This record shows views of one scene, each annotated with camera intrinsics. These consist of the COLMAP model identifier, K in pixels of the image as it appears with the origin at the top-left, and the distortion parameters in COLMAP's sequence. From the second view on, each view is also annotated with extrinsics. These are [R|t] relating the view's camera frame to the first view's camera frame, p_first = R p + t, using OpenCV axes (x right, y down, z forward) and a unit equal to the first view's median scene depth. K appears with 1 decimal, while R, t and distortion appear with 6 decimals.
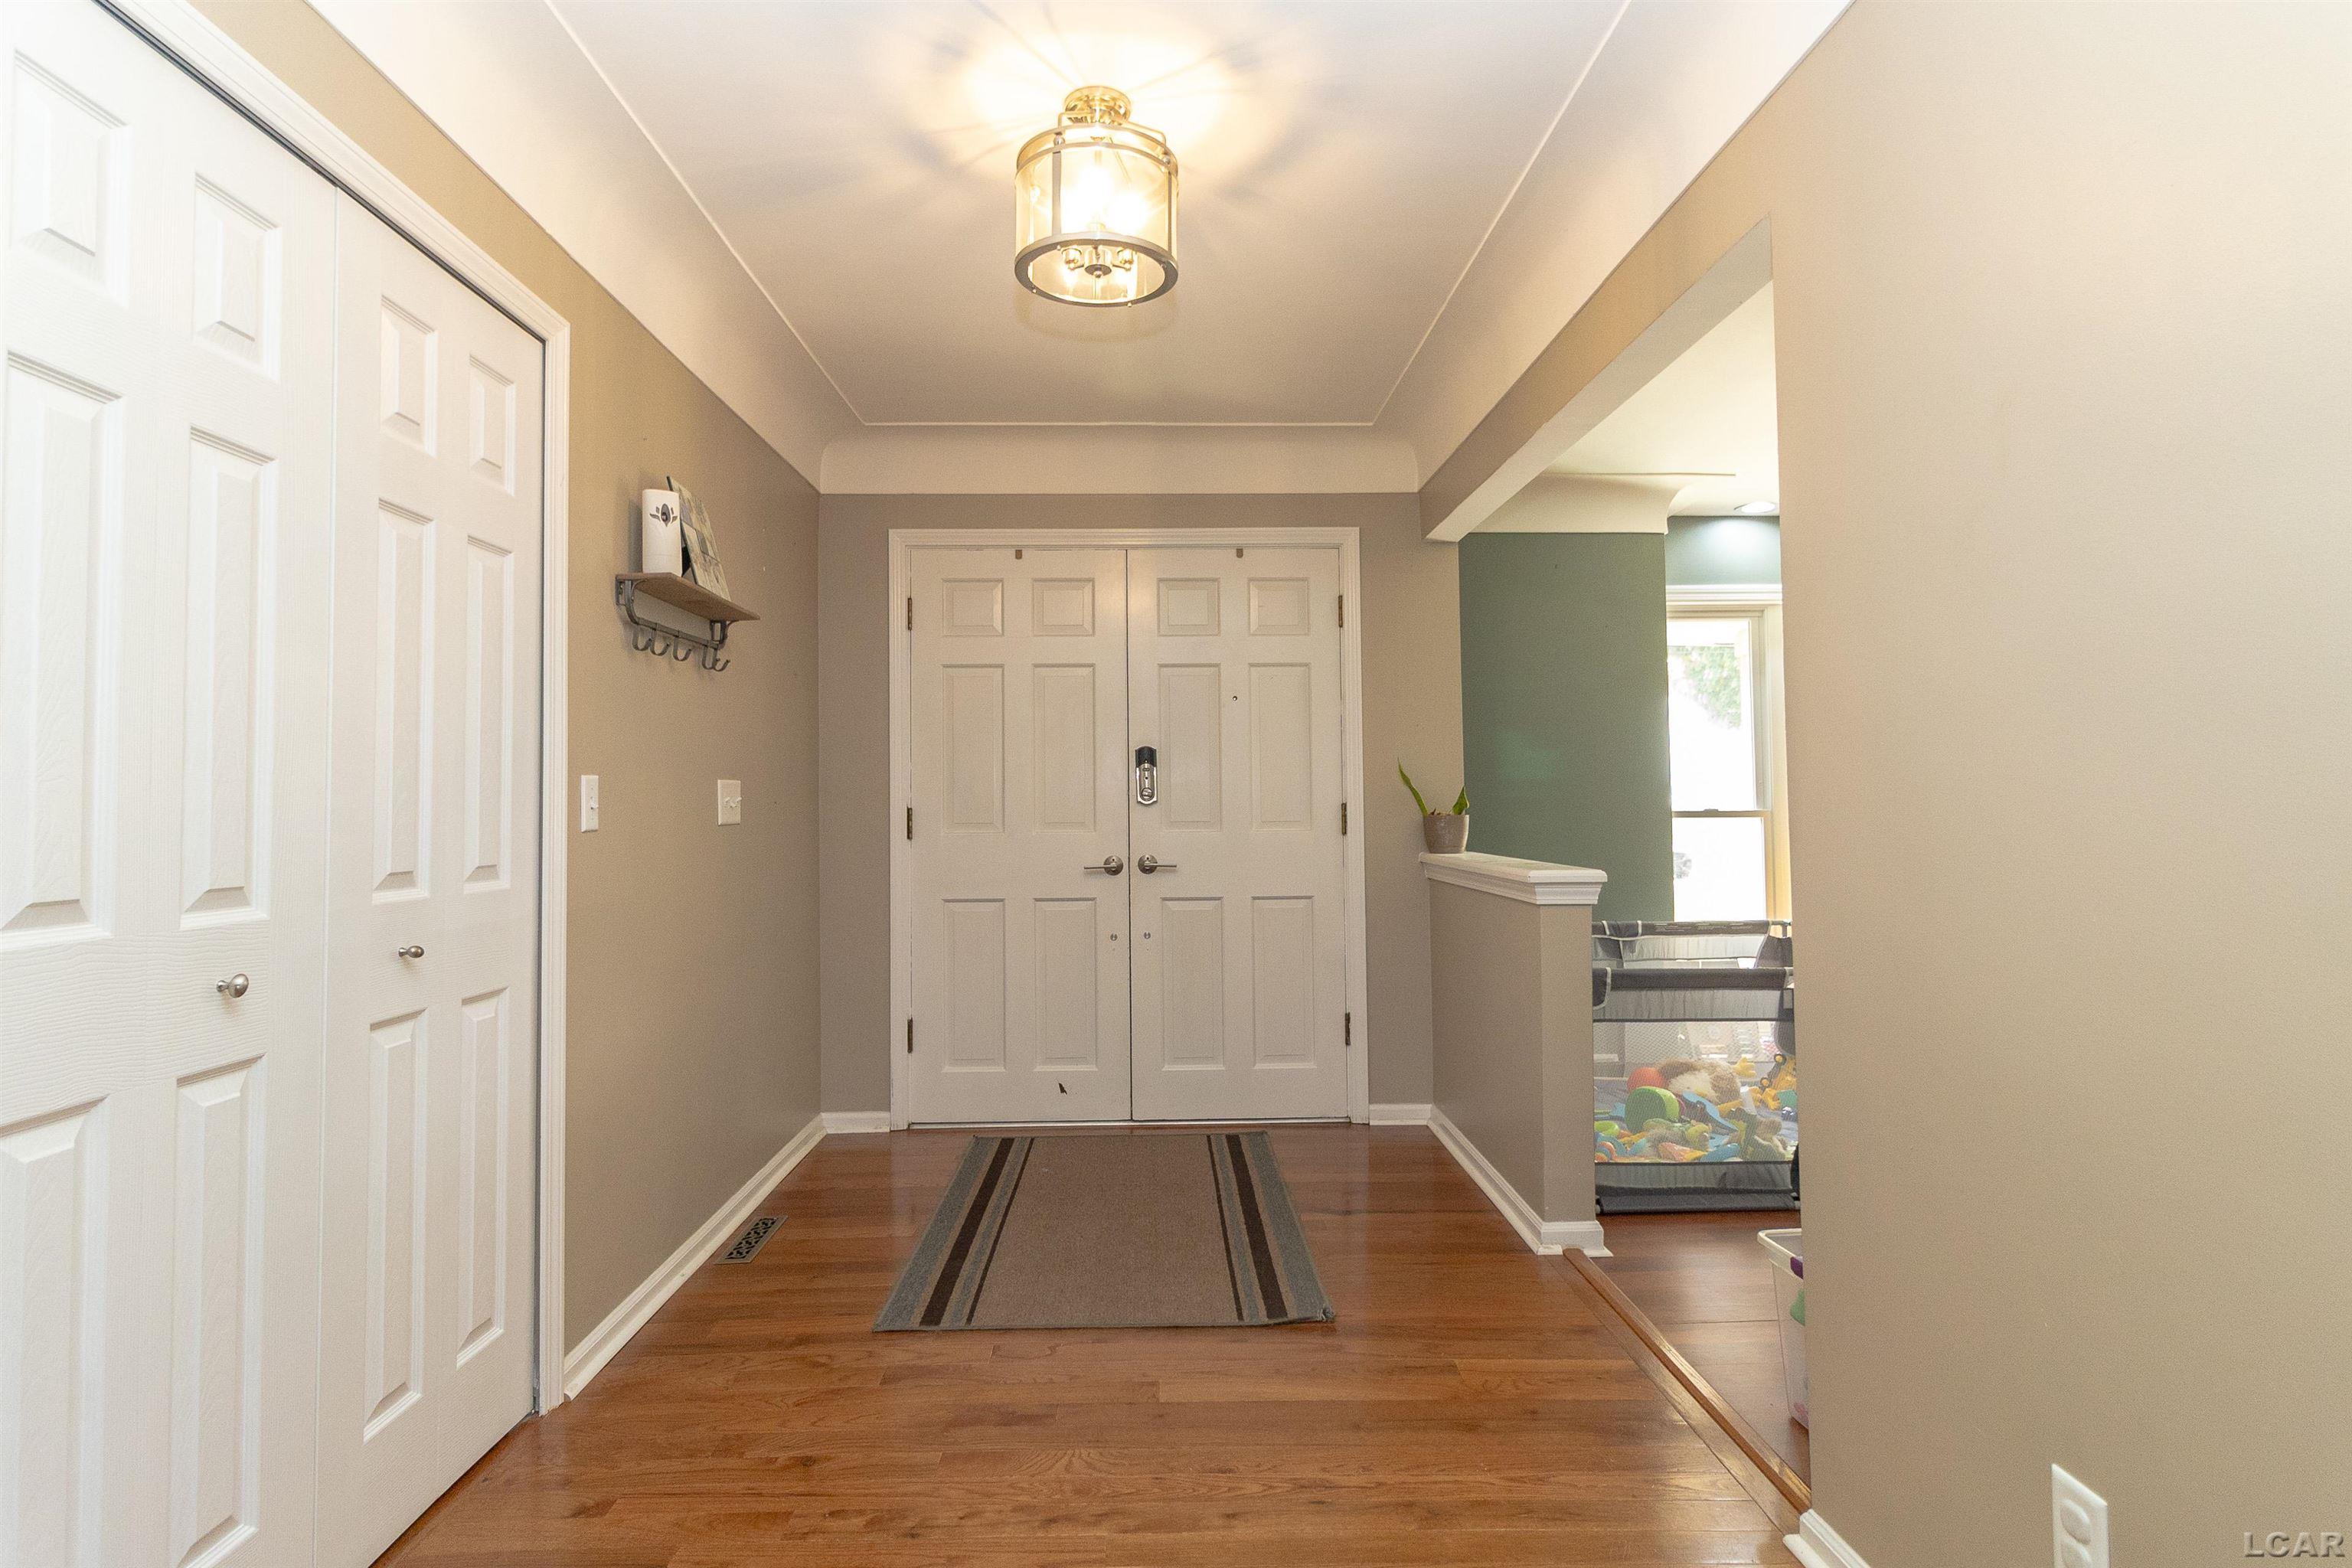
lens RADIAL K [[1210.1, 0, 1172.1], [0, 1210.1, 782.3], [0, 0, 1]] dist [0.001557, 0.000044]
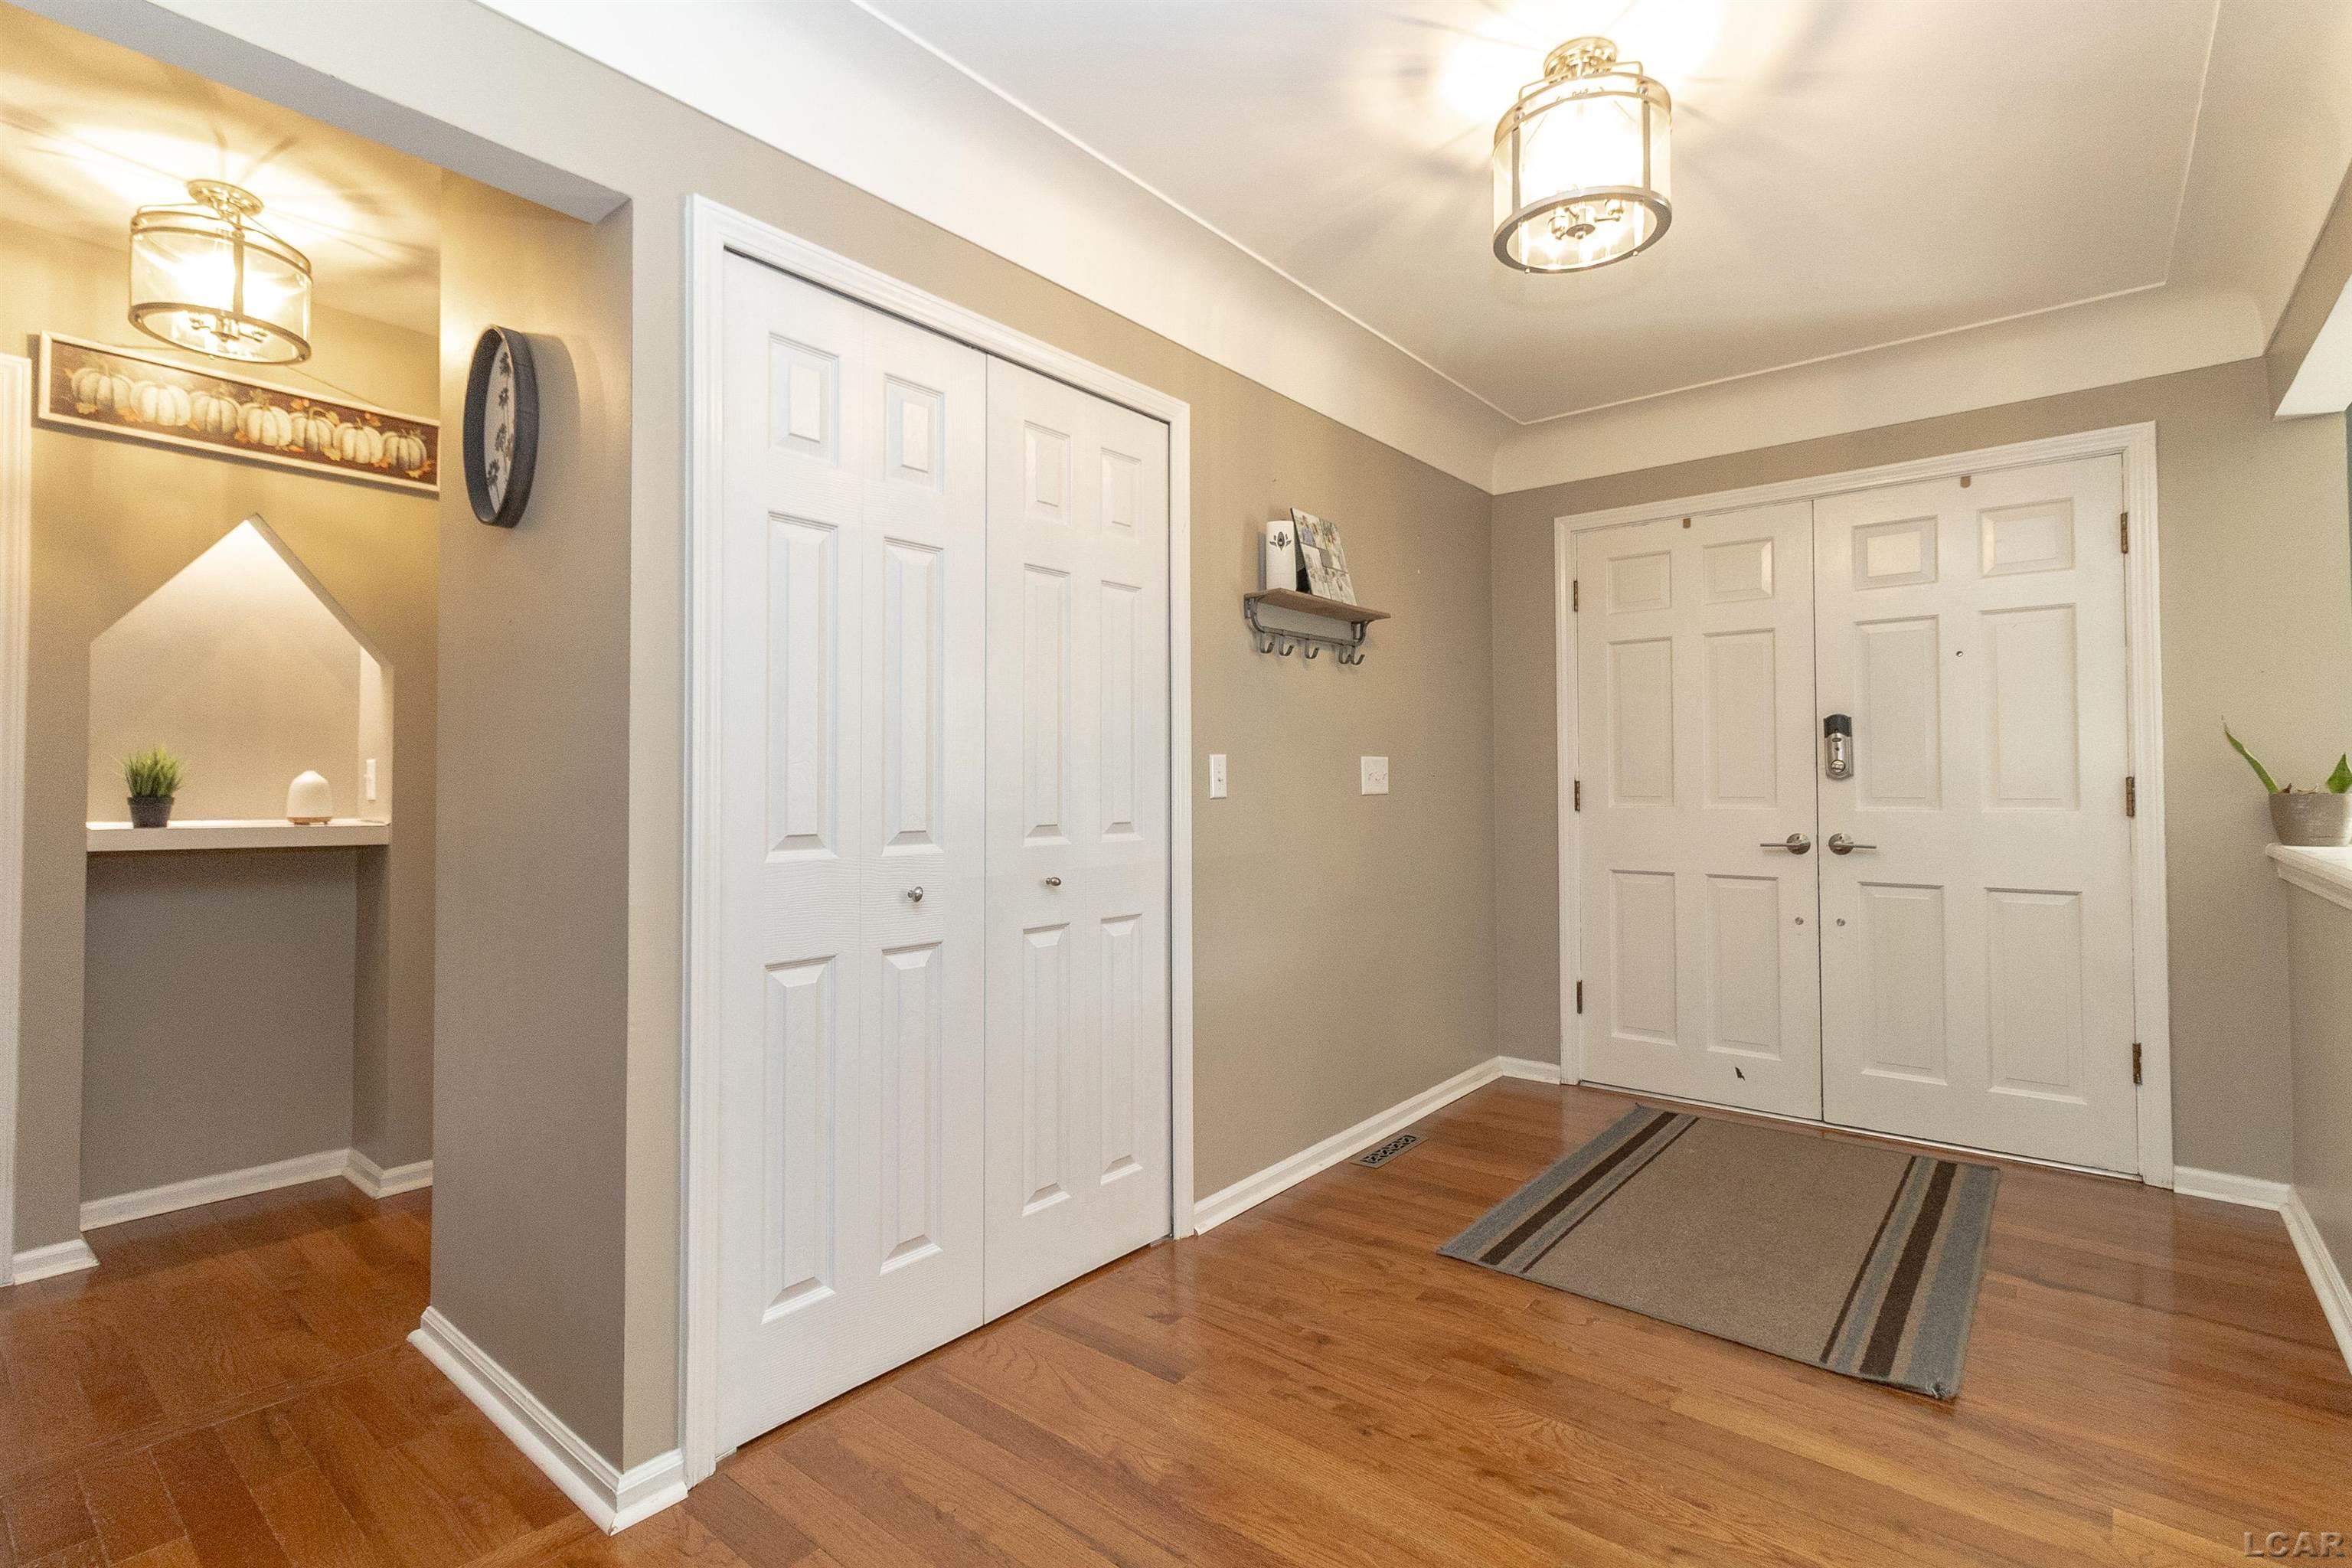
lens RADIAL K [[1080.9, 0, 1172.1], [0, 1080.9, 774.6], [0, 0, 1]] dist [0.002630, 0.000808]
pose [[0.757889, -0.000424, -0.652384, 0.185232], [0.010582, 0.999876, 0.011644, 0.001327], [0.652298, -0.015728, 0.757799, 0.084469]]
